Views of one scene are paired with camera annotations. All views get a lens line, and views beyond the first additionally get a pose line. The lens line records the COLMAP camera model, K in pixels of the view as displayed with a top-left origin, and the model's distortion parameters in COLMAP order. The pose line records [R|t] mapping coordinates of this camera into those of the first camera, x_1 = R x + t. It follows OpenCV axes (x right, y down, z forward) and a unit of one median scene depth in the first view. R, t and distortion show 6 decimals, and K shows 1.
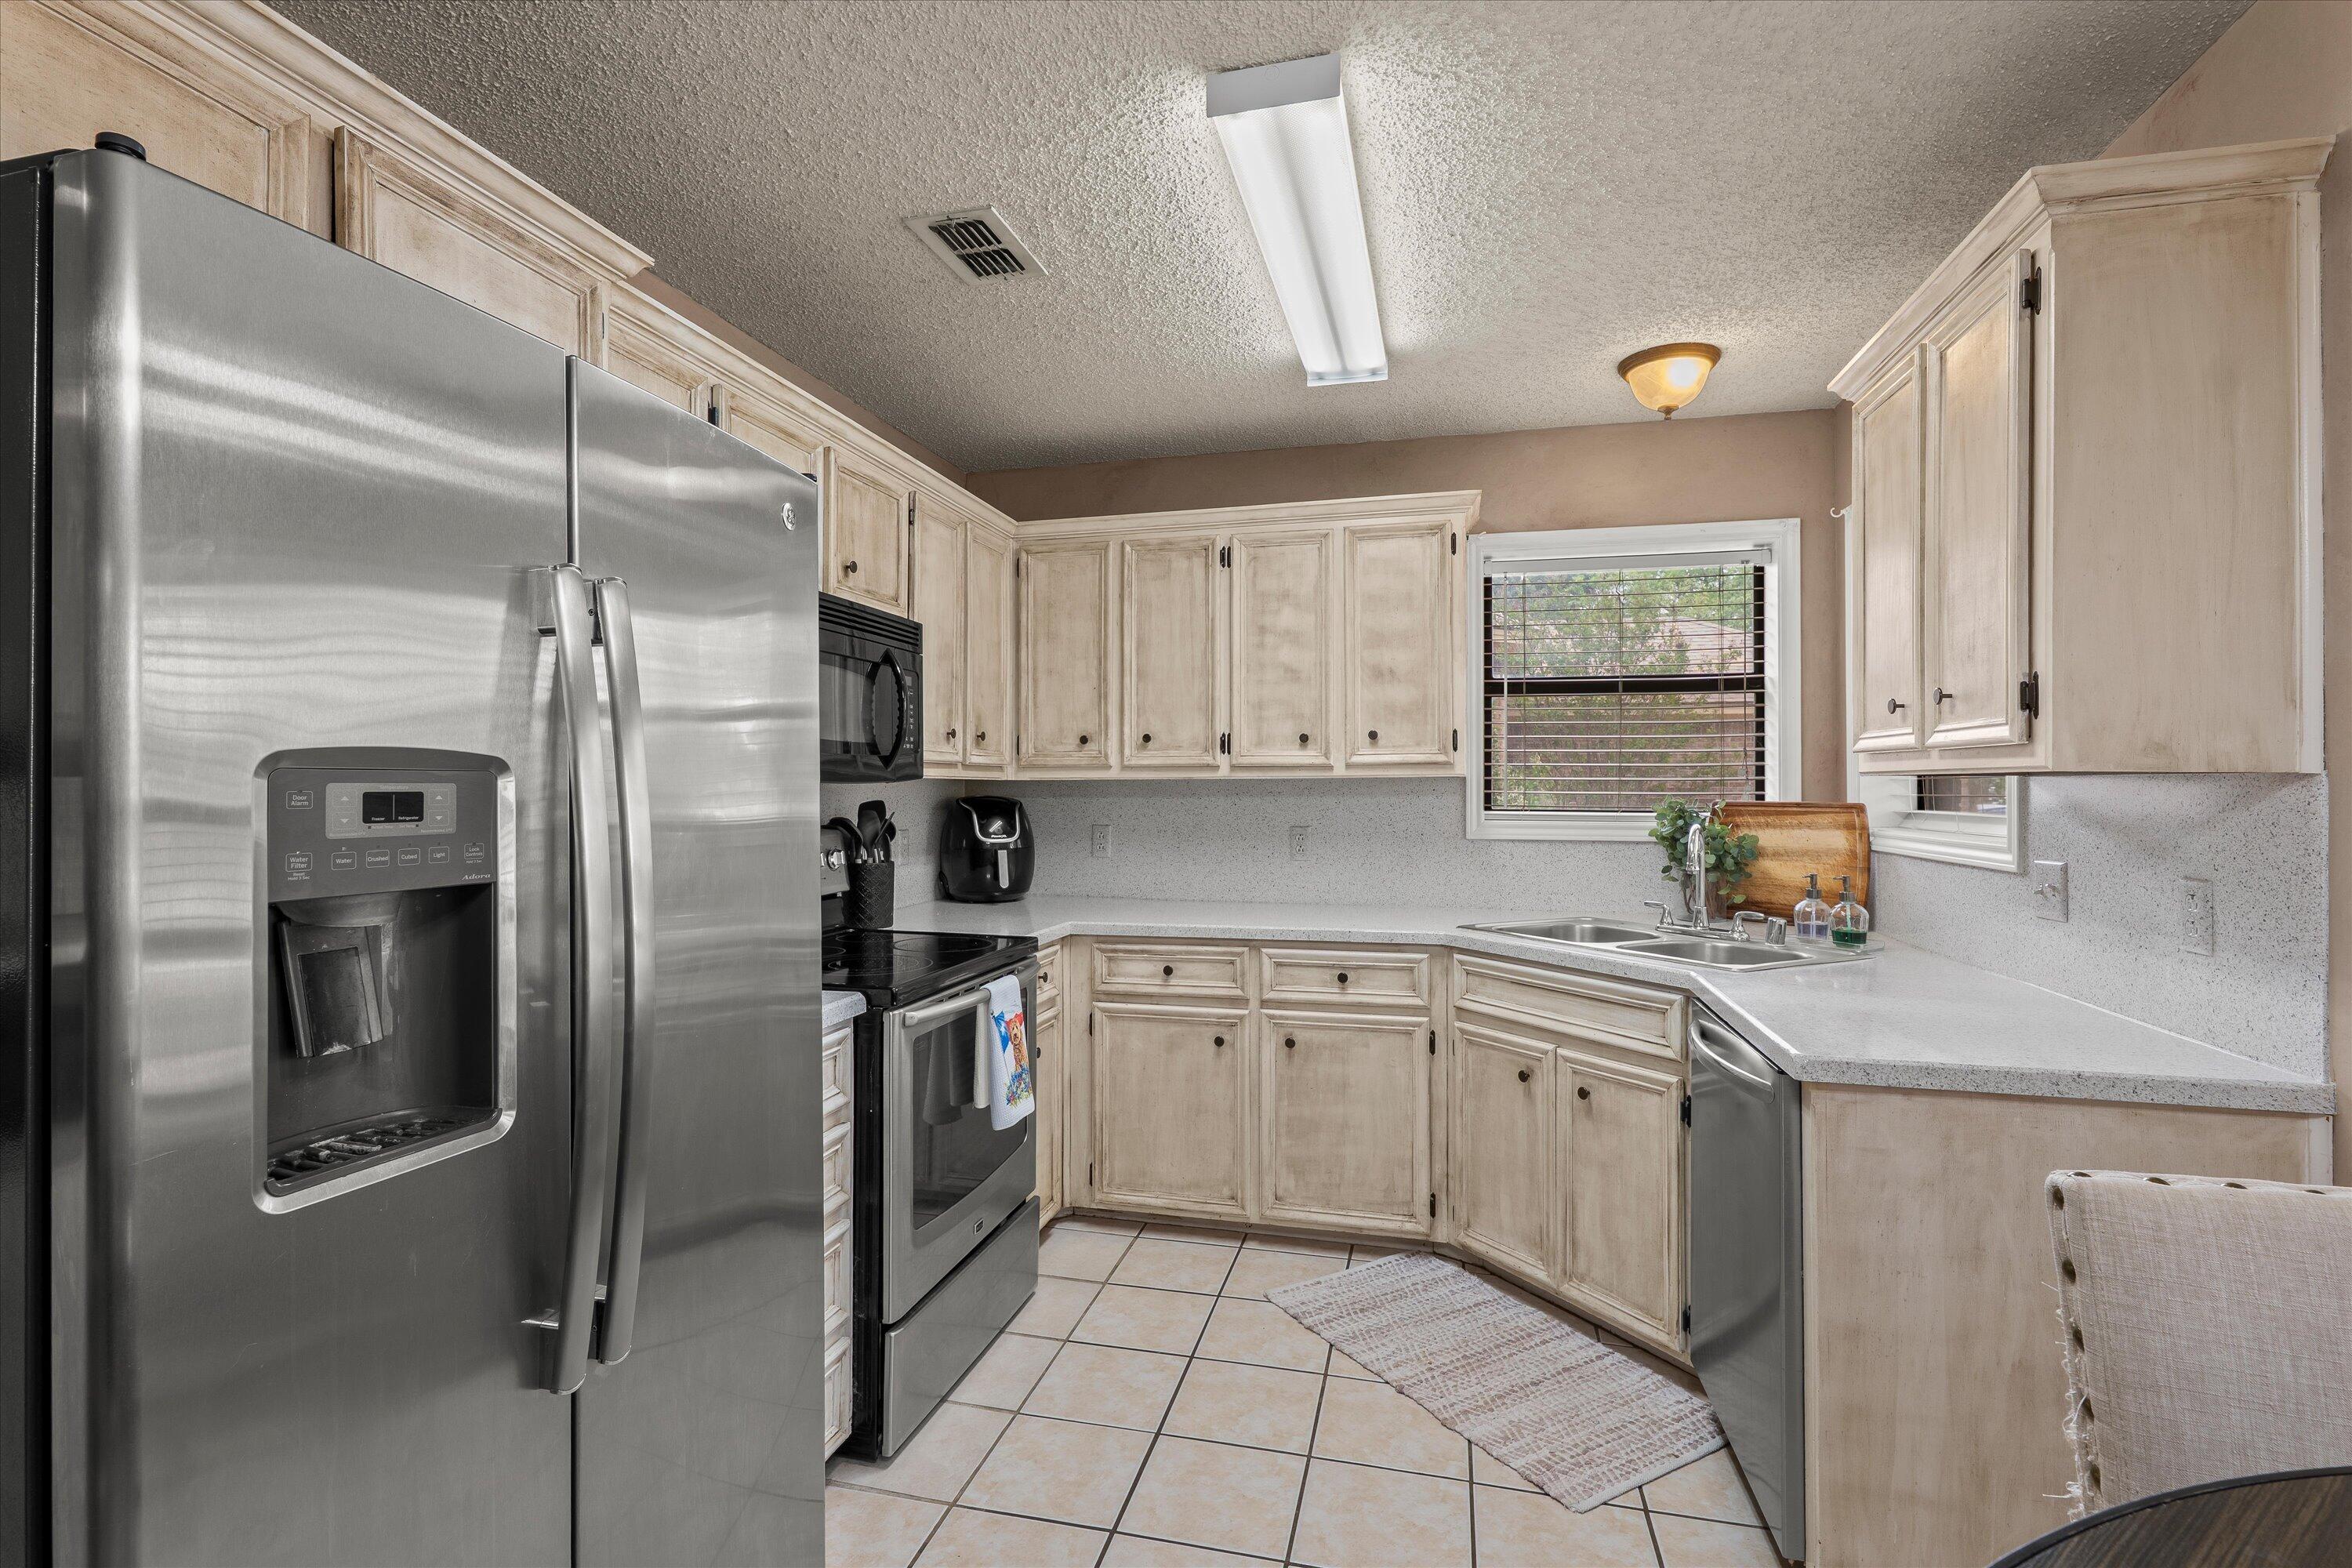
lens RADIAL K [[1104.5, 0, 1173.3], [0, 1104.5, 786.9], [0, 0, 1]] dist [0.003666, 0.001090]
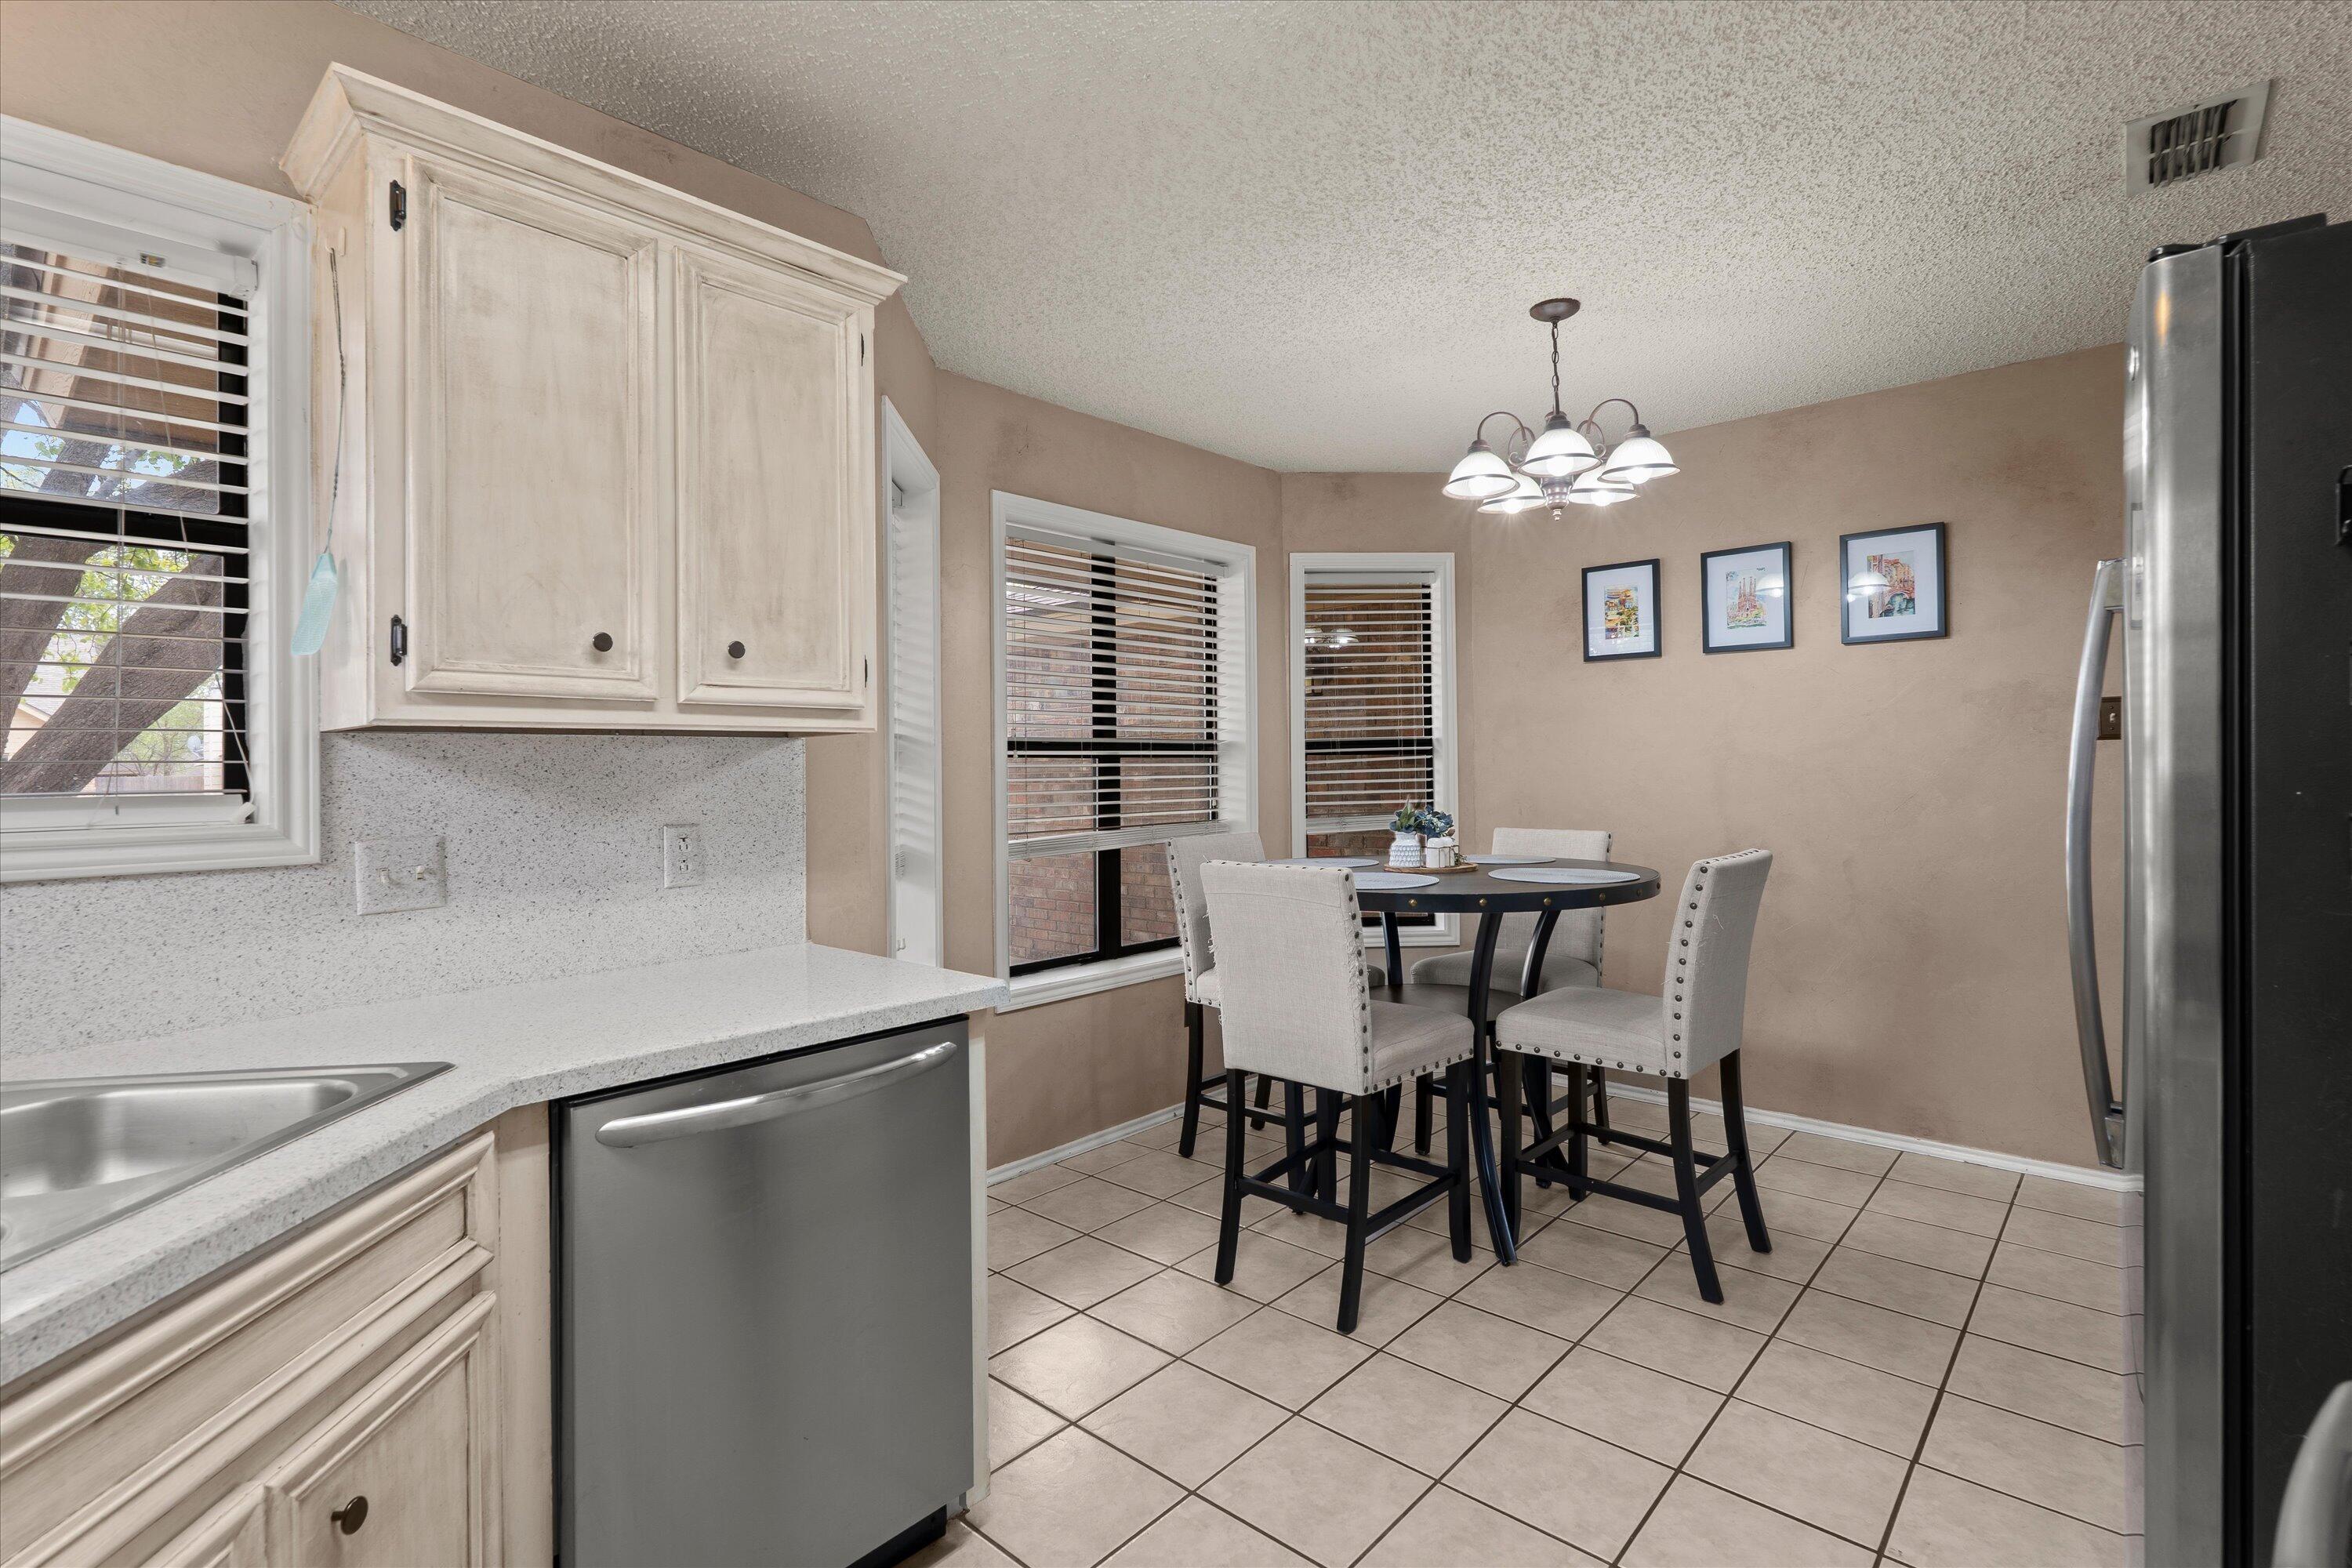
lens RADIAL K [[1104.5, 0, 1170.3], [0, 1104.5, 765.8], [0, 0, 1]] dist [0.003666, 0.001090]
pose [[-0.876179, 0.006333, 0.481945, -0.125034], [0.009736, 0.999942, 0.004561, 0.020287], [-0.481888, 0.008688, -0.876190, 1.887835]]
